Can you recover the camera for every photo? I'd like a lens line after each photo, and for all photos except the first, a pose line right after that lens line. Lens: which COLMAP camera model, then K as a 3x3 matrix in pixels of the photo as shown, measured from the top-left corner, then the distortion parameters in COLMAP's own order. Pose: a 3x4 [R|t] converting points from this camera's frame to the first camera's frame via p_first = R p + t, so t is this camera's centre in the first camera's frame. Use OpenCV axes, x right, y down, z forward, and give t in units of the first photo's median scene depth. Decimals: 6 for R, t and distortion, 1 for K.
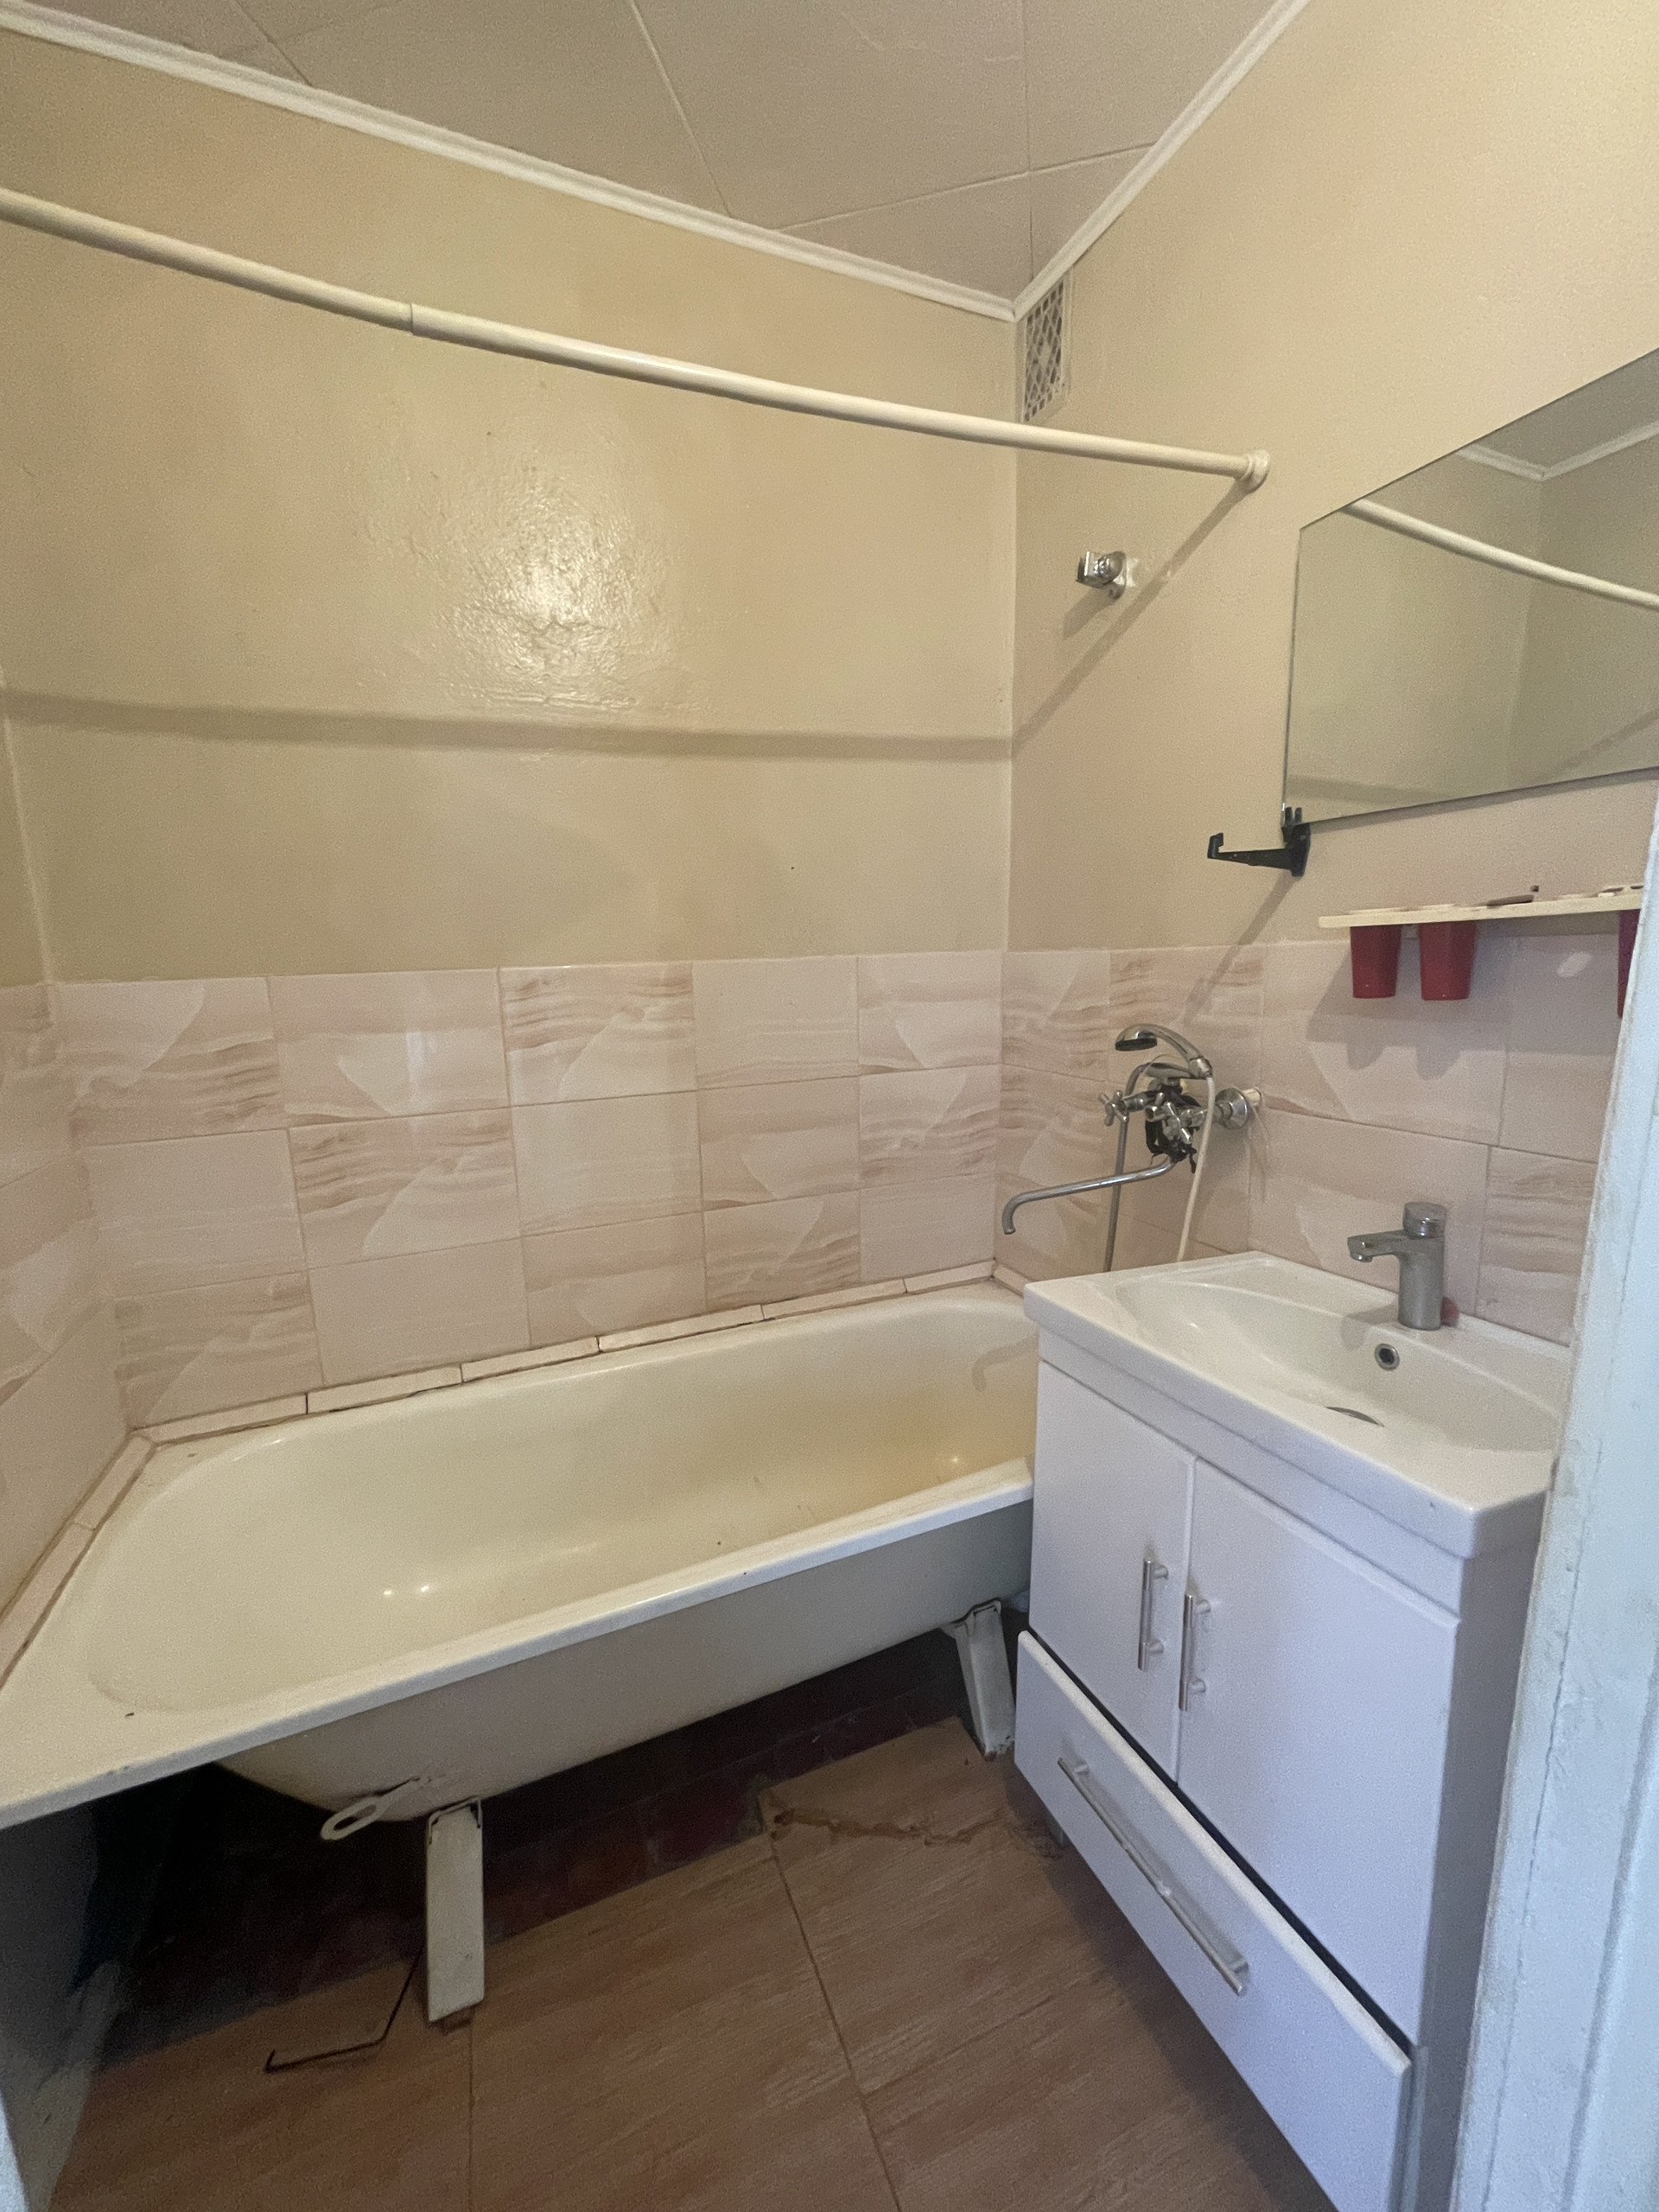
lens RADIAL K [[897.2, 0, 824.5], [0, 897.2, 1112.1], [0, 0, 1]] dist [-0.008047, 0.001002]
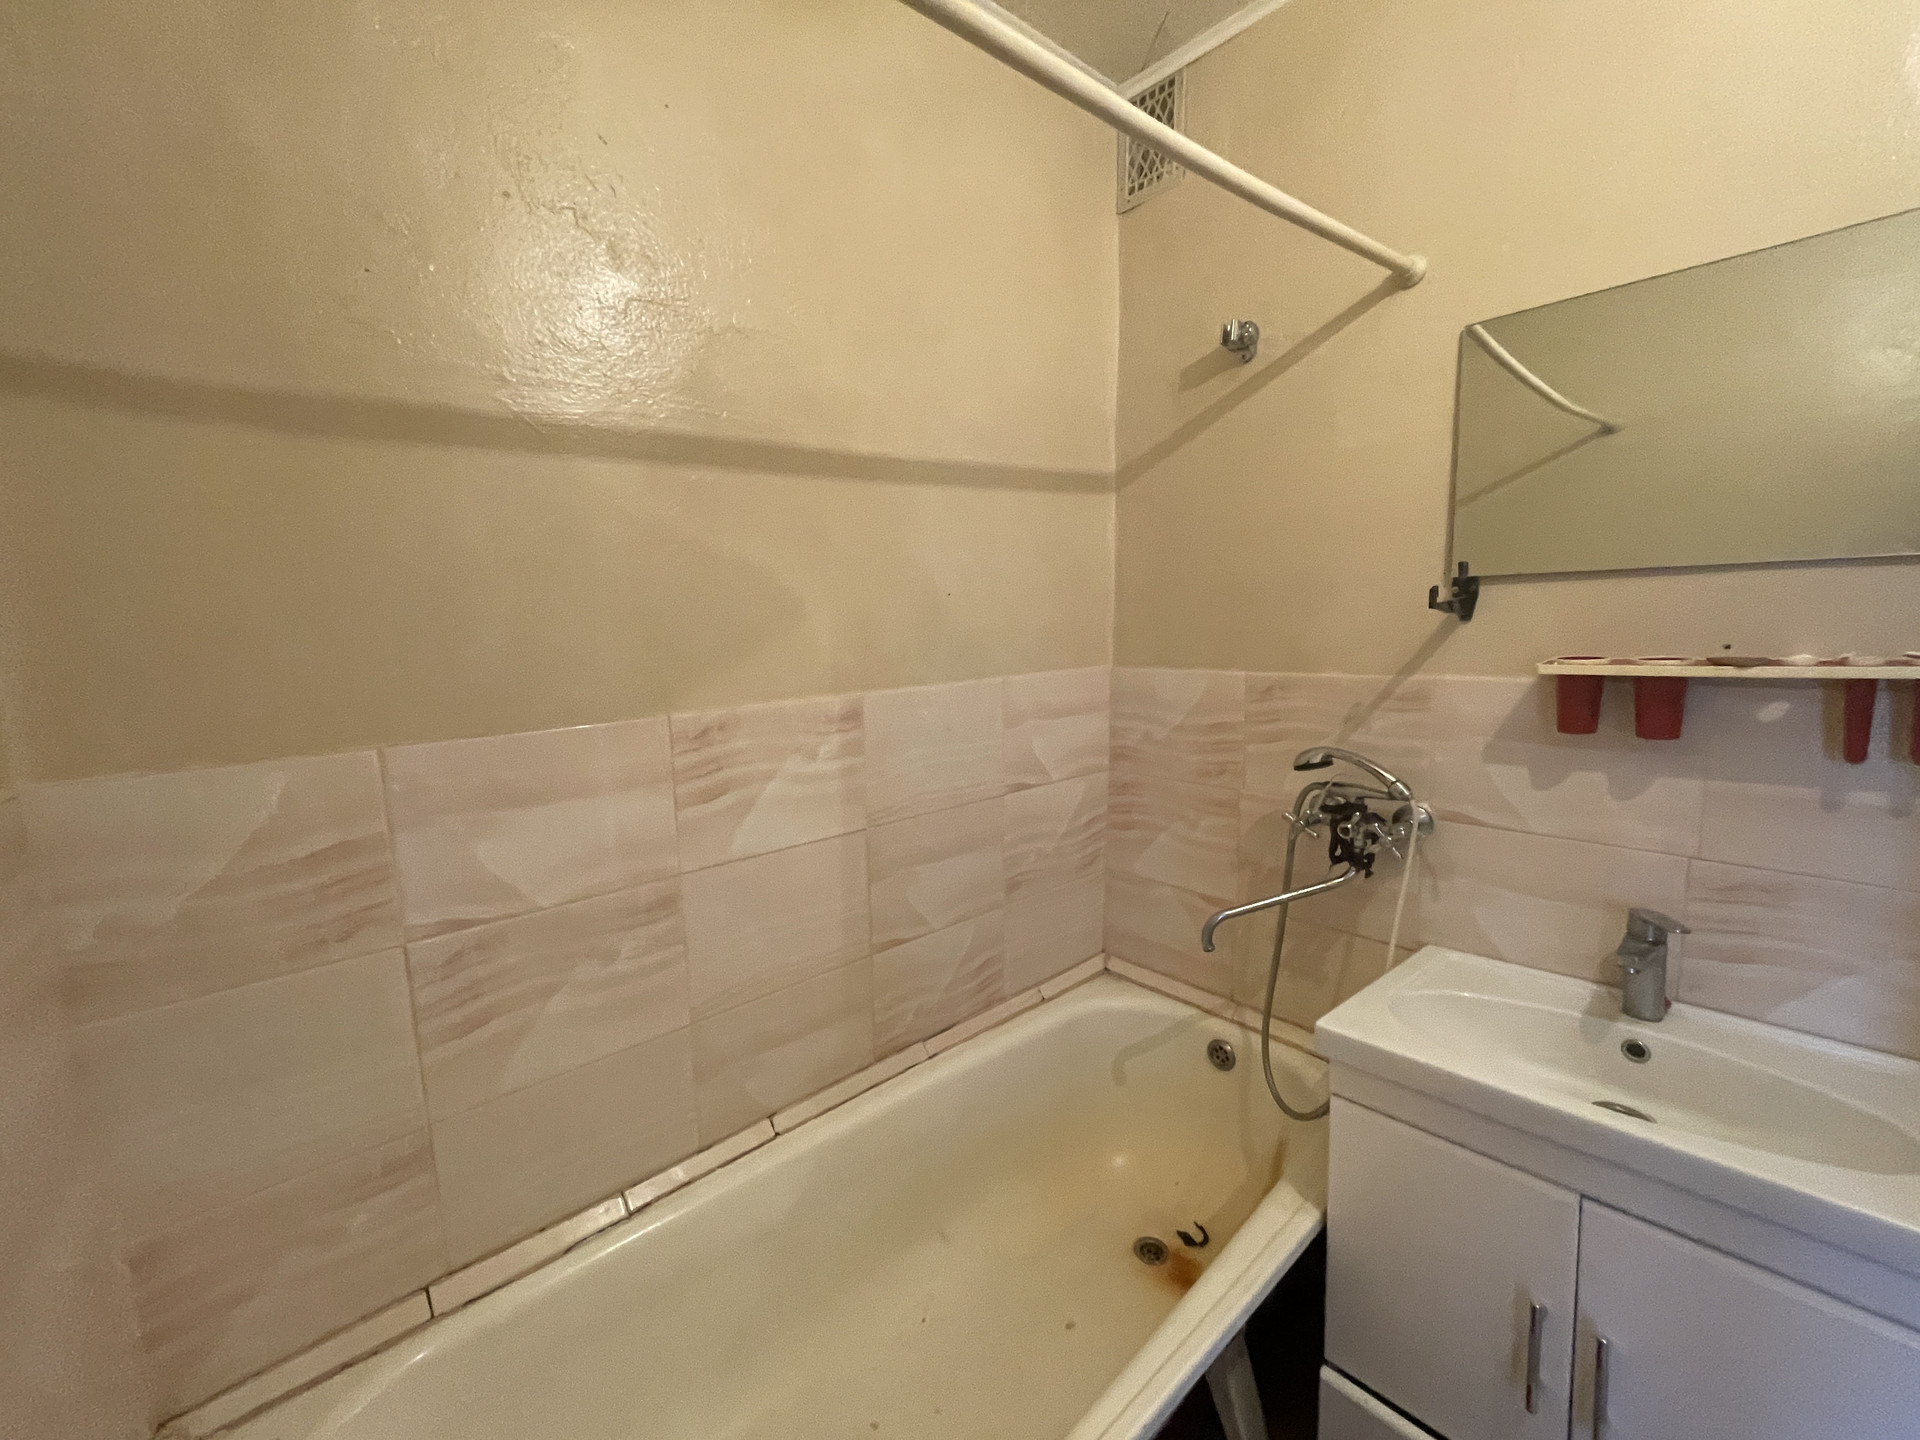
lens RADIAL K [[778.8, 0, 962.3], [0, 778.8, 721.5], [0, 0, 1]] dist [-0.008047, 0.001002]
pose [[0.949269, -0.043961, 0.311376, -0.333033], [0.059445, 0.997413, -0.040408, -0.109315], [-0.308794, 0.056867, 0.949427, 0.215481]]
